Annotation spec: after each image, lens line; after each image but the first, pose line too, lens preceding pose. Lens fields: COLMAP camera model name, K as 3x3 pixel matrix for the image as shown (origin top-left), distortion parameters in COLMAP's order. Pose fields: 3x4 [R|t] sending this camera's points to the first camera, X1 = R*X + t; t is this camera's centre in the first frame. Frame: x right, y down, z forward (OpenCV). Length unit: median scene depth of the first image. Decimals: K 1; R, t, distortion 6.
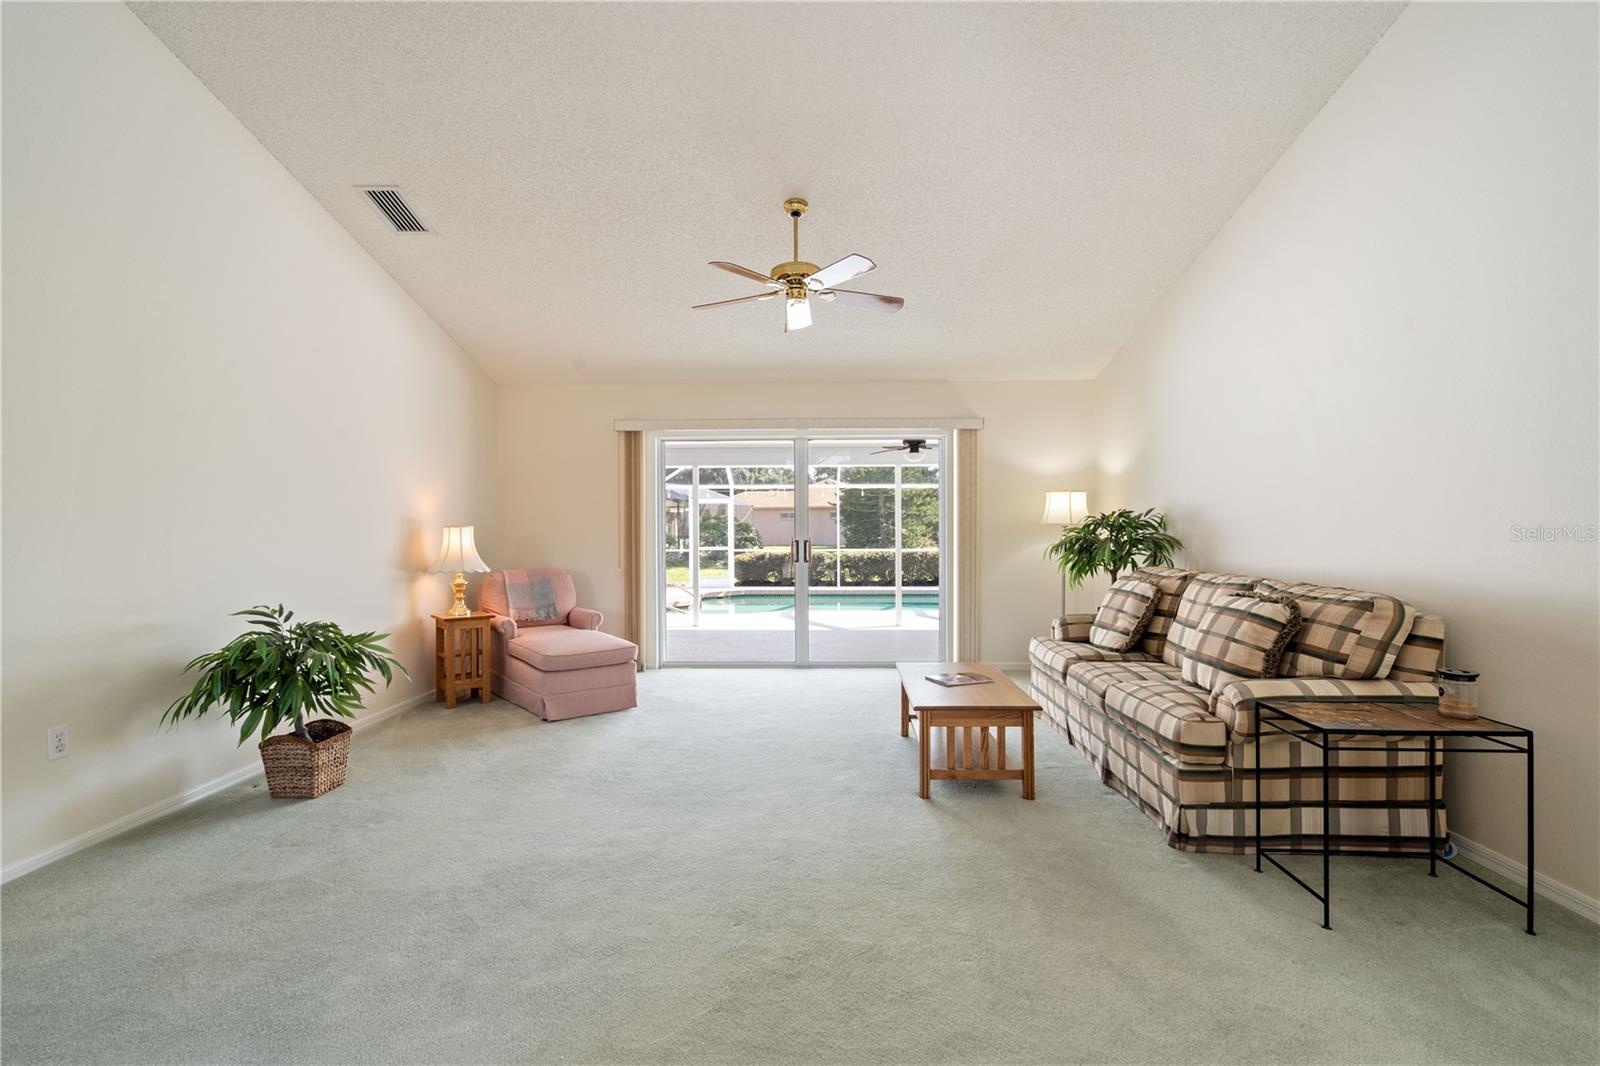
lens RADIAL K [[726.8, 0, 800.9], [0, 726.8, 530.4], [0, 0, 1]] dist [-0.006437, 0.003176]
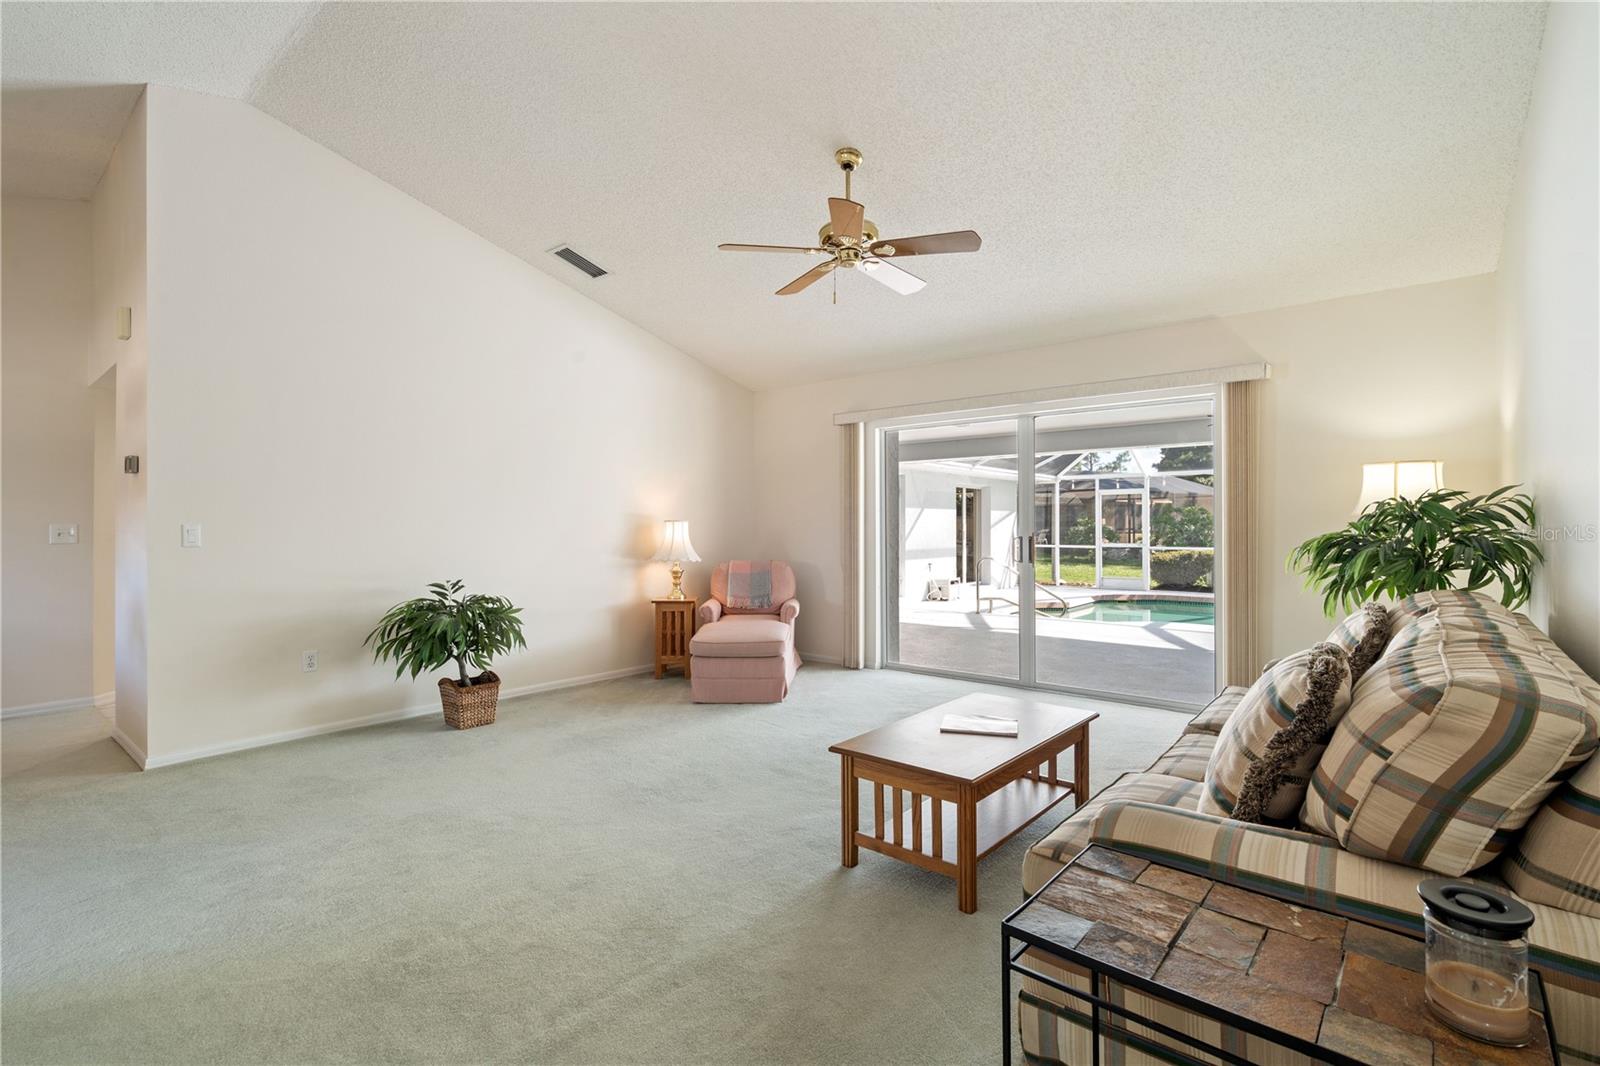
lens RADIAL K [[726.8, 0, 803.8], [0, 726.8, 517.7], [0, 0, 1]] dist [-0.006437, 0.003176]
pose [[0.787897, -0.004619, -0.615790, 0.501056], [-0.001454, 0.999955, -0.009361, -0.000240], [0.615806, 0.008270, 0.787855, 0.282442]]
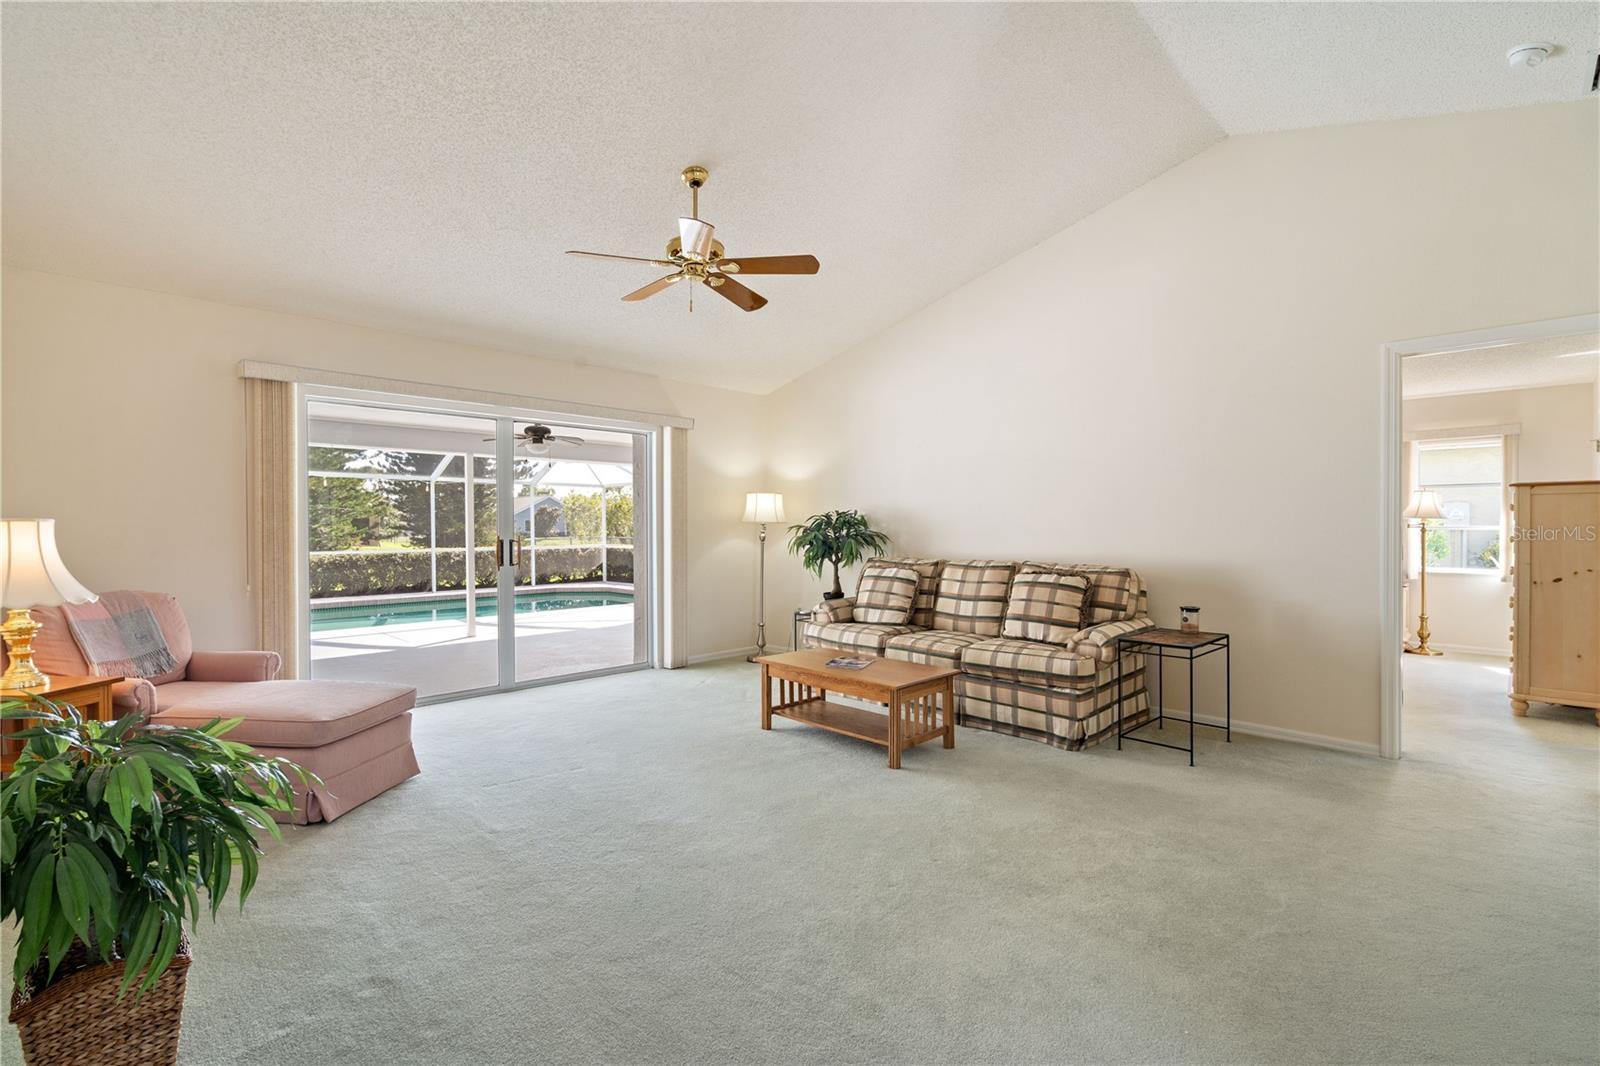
lens RADIAL K [[726.8, 0, 799.3], [0, 726.8, 532.1], [0, 0, 1]] dist [-0.006437, 0.003176]
pose [[0.680707, -0.003776, 0.732546, -0.601571], [0.000014, 0.999987, 0.005141, 0.000948], [-0.732556, -0.003490, 0.680698, 0.286721]]
